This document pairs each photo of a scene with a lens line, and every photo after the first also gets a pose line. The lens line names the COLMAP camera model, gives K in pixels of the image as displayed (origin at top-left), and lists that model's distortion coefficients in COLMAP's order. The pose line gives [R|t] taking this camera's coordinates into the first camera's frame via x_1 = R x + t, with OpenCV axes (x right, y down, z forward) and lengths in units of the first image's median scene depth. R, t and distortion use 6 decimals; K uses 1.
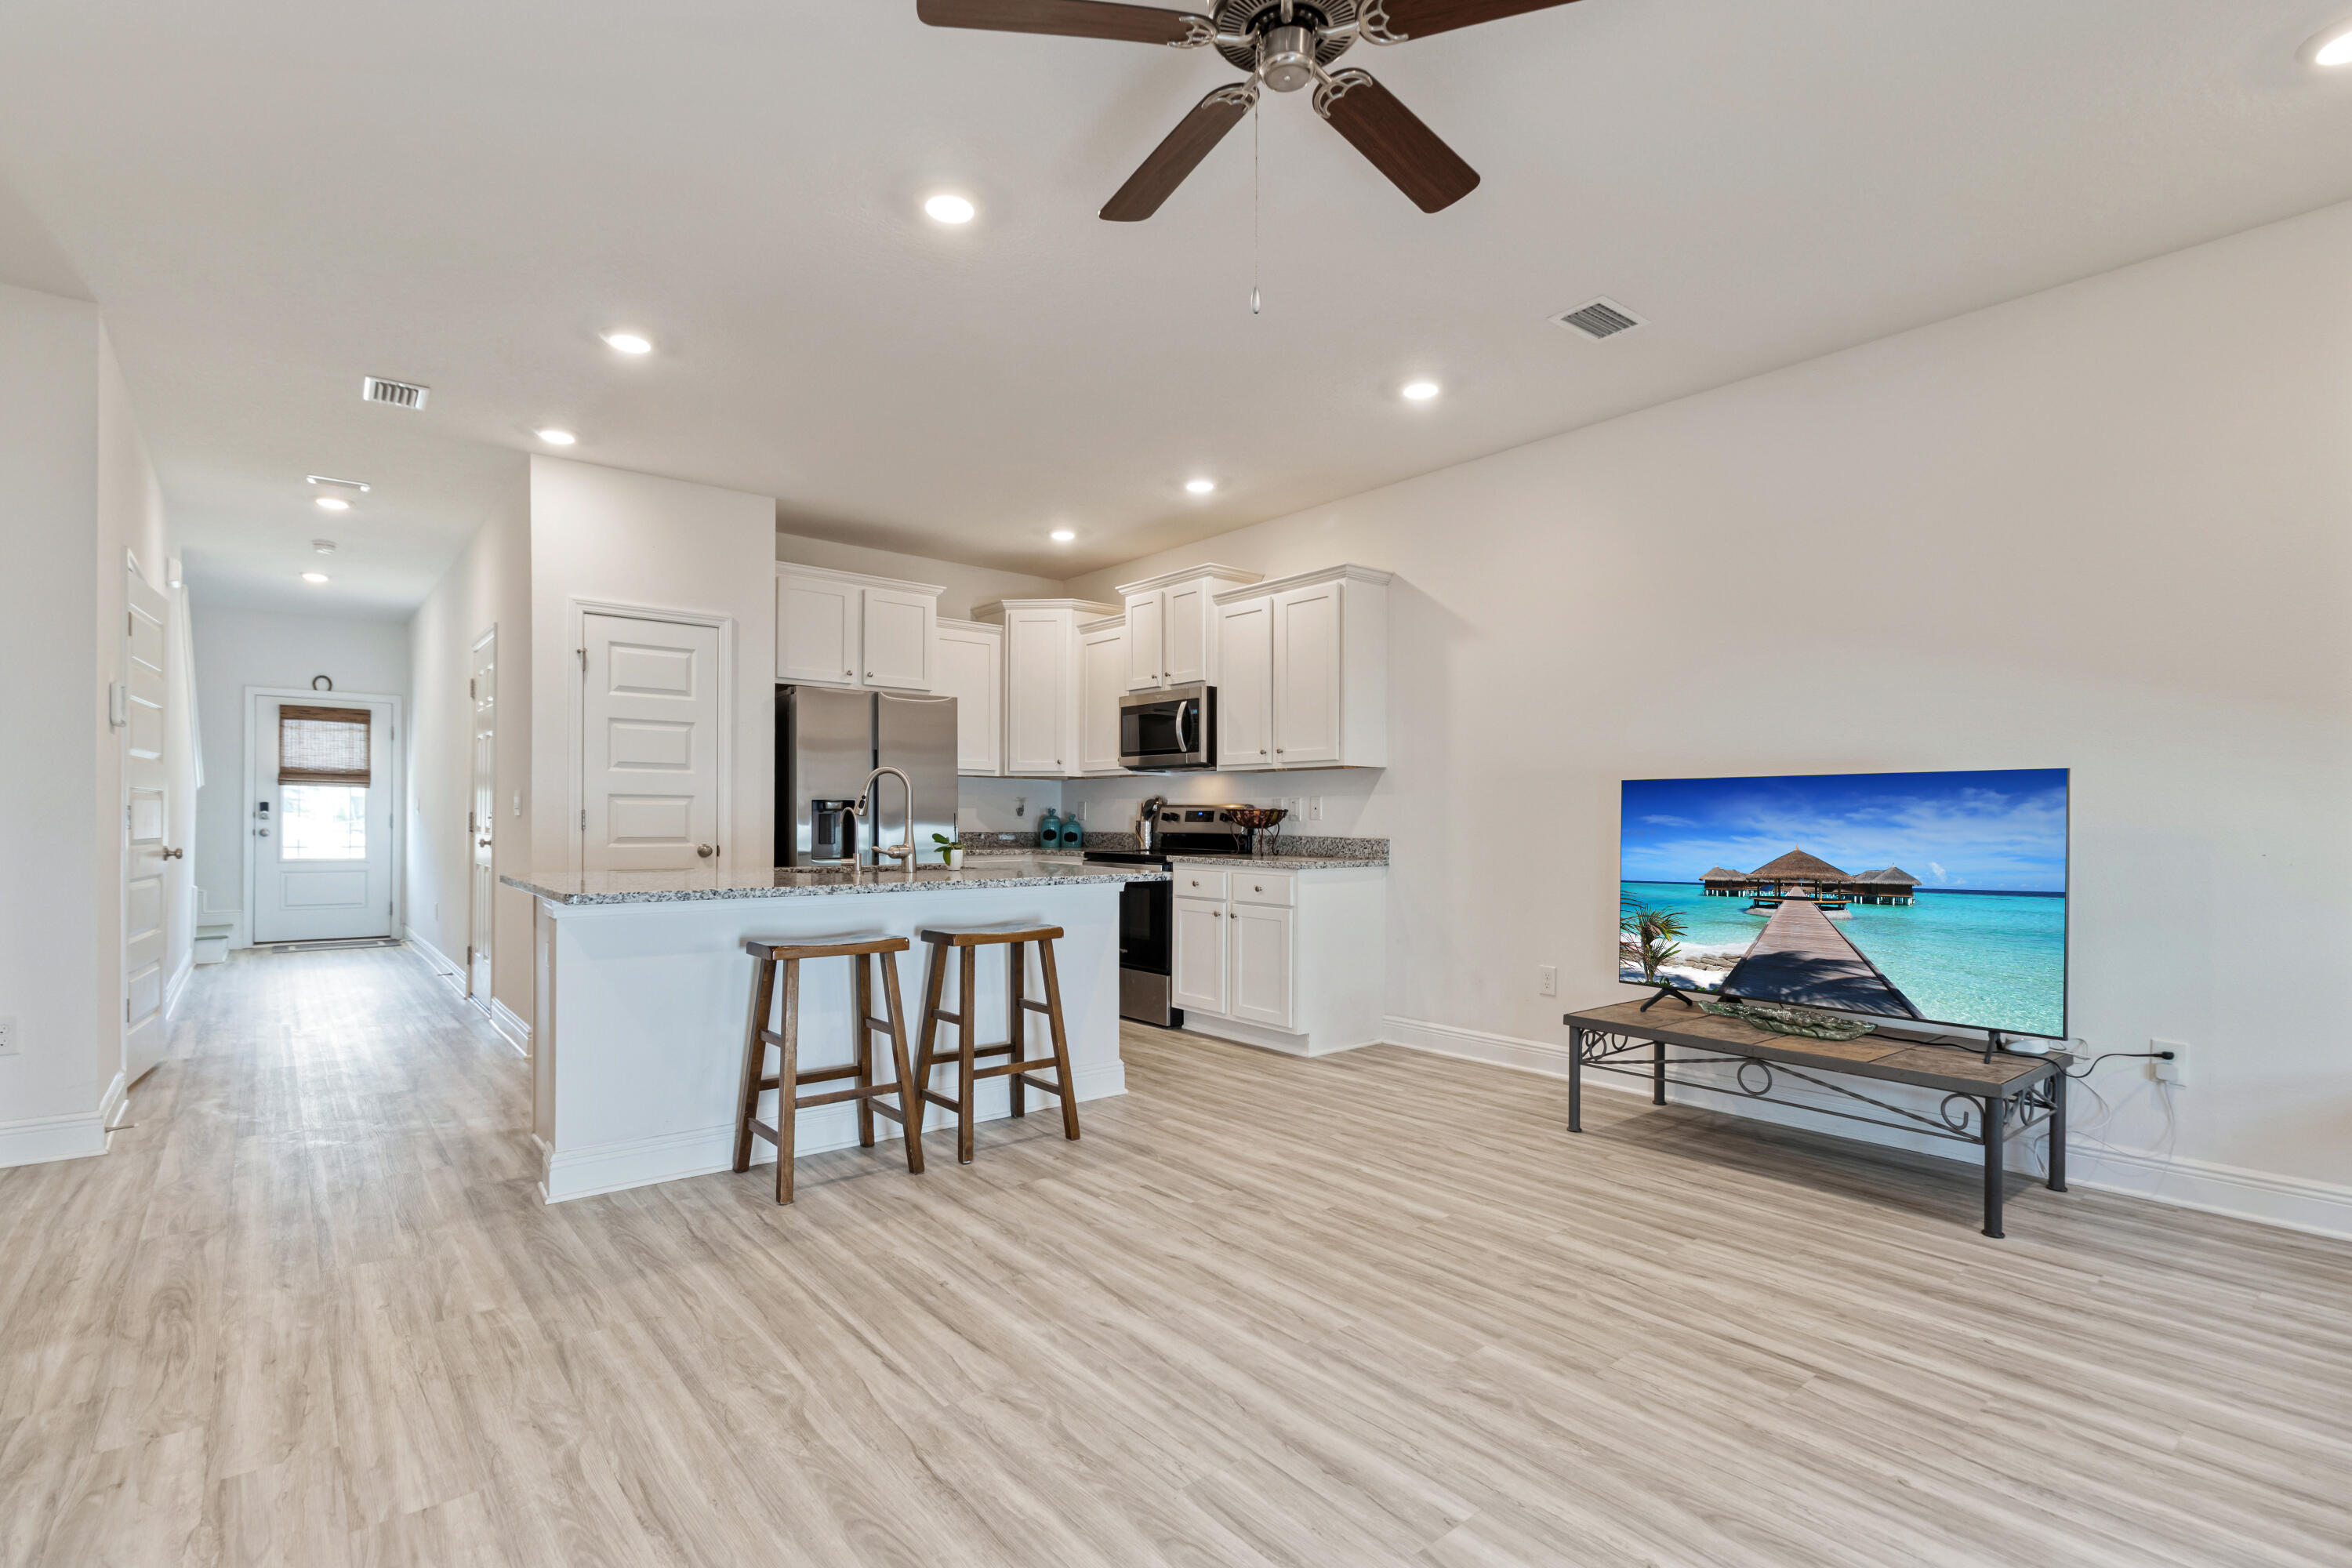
lens RADIAL K [[1102.5, 0, 1178.2], [0, 1102.5, 847.3], [0, 0, 1]] dist [0.002300, -0.000327]
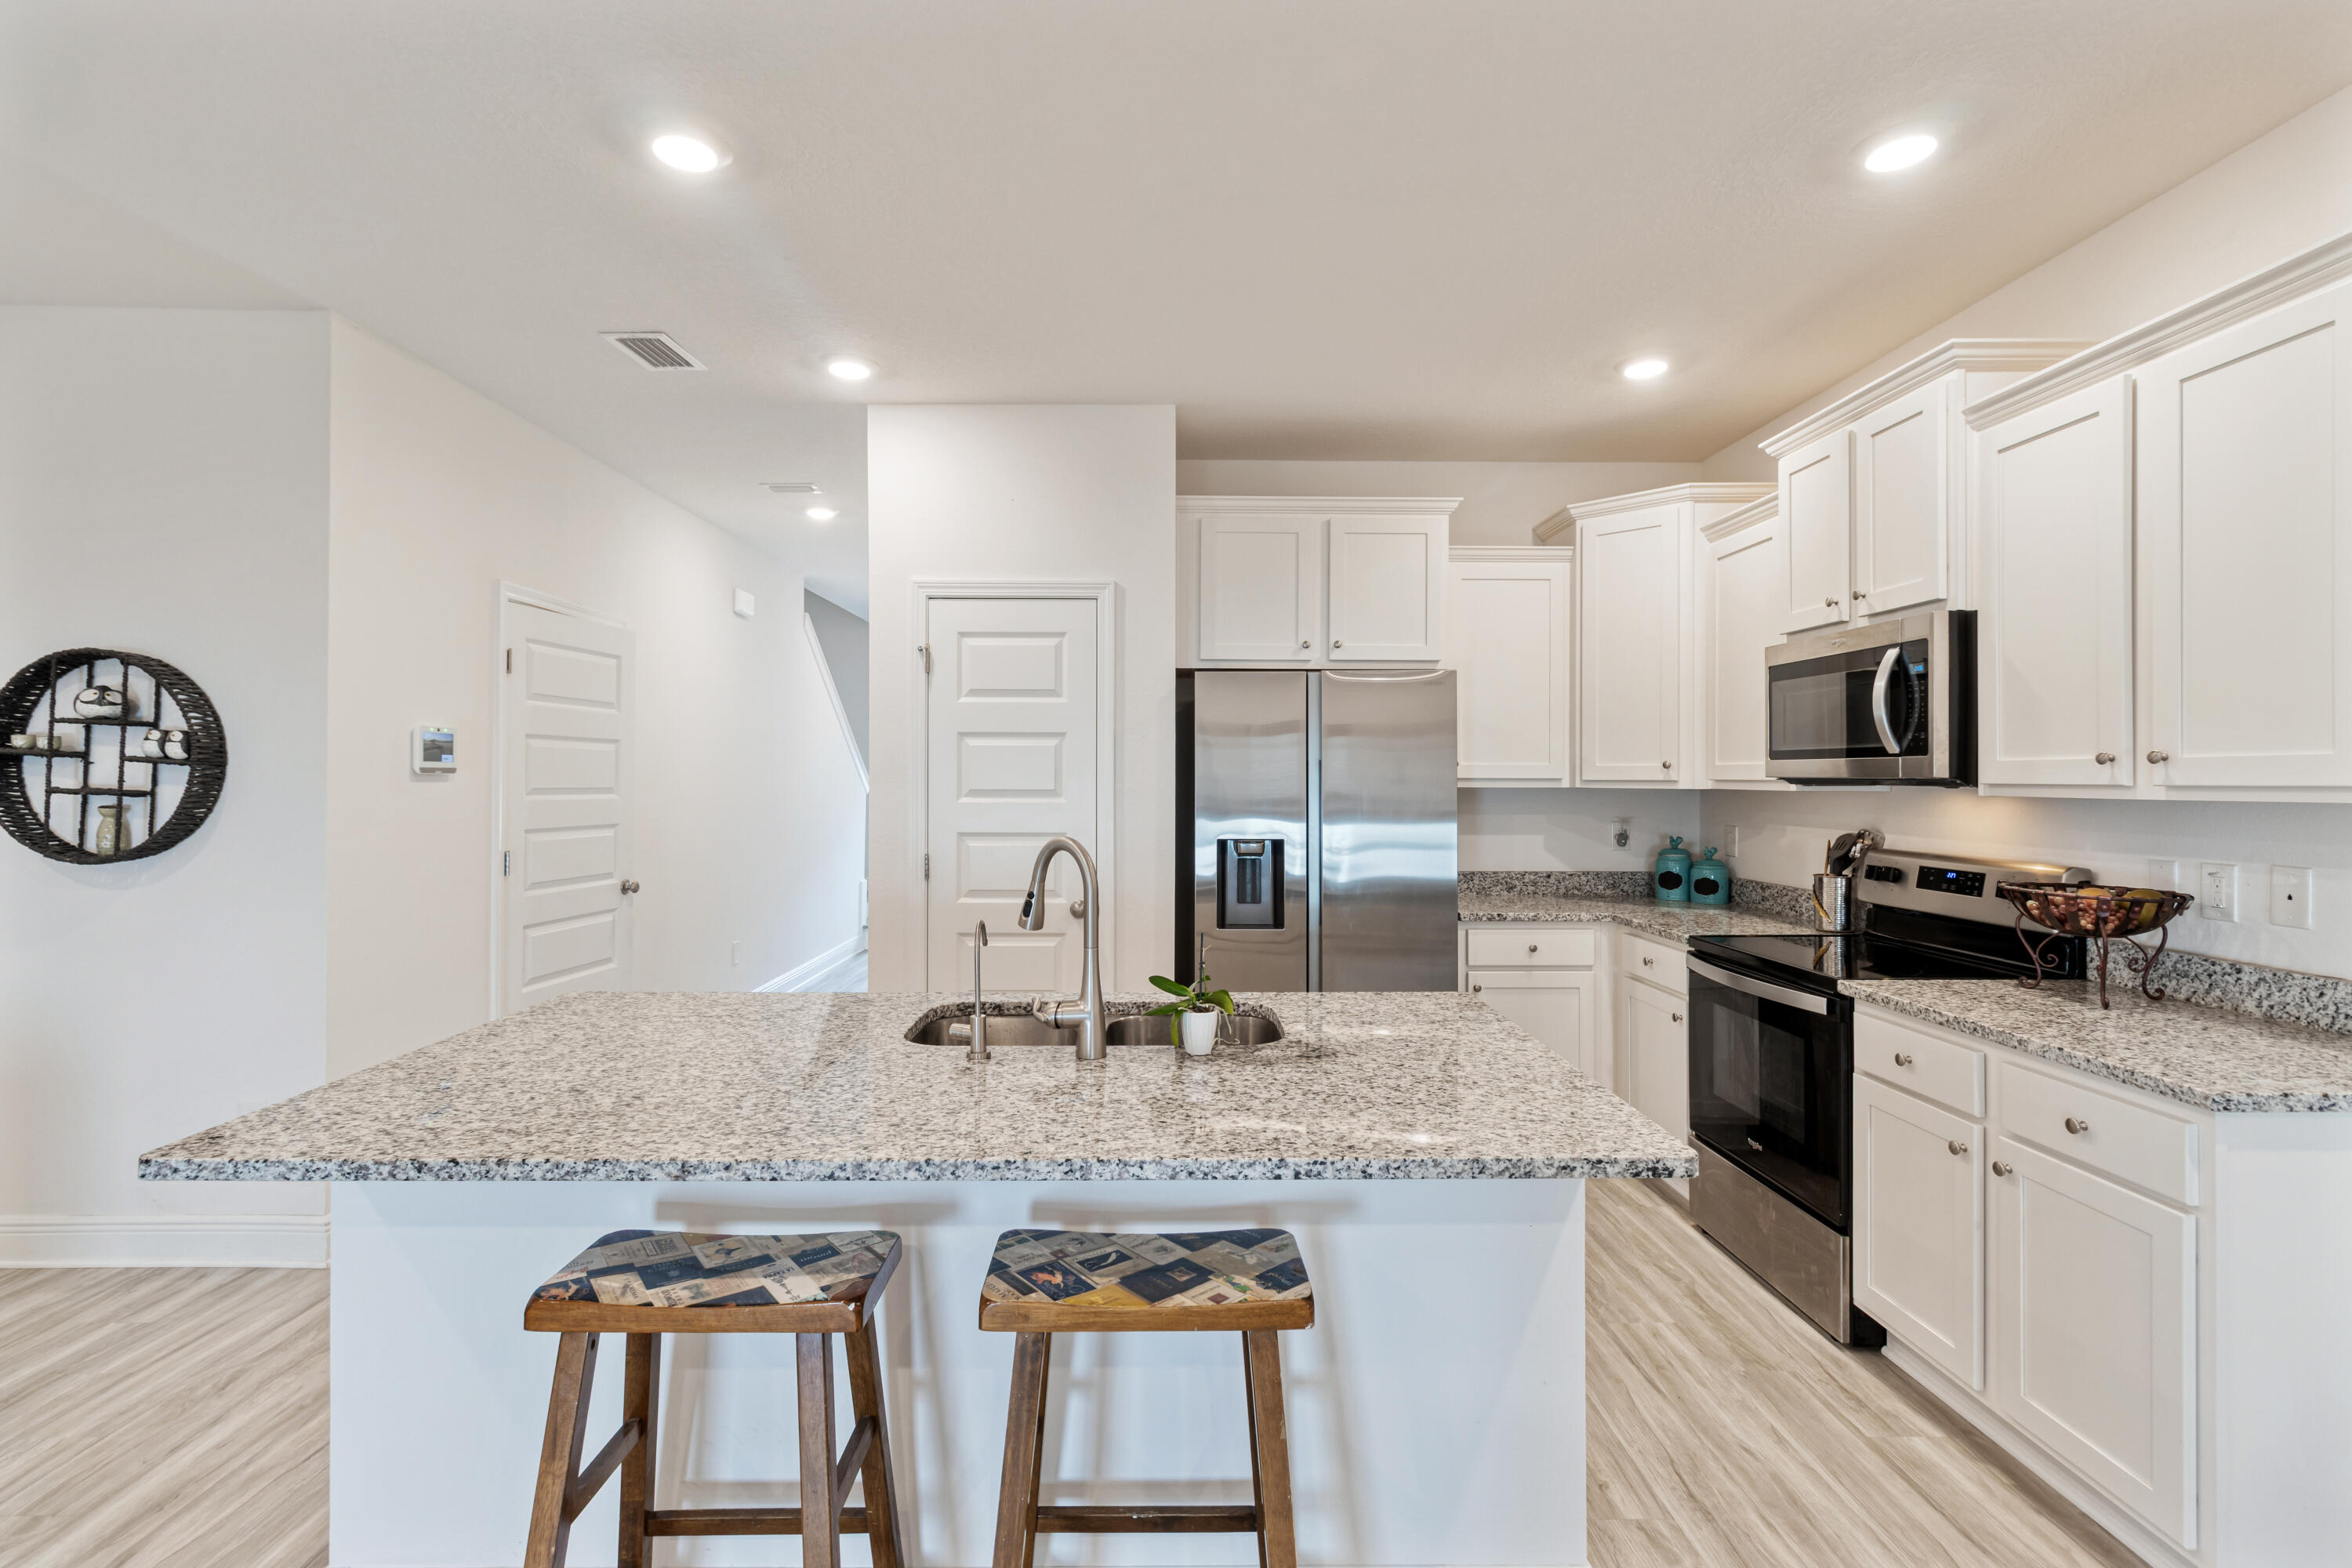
lens RADIAL K [[1102.5, 0, 1161.0], [0, 1102.5, 779.3], [0, 0, 1]] dist [0.002300, -0.000327]
pose [[0.778007, -0.003451, -0.628247, 0.087646], [-0.014652, 0.999613, -0.023635, -0.090002], [0.628085, 0.027593, 0.777655, 0.652201]]
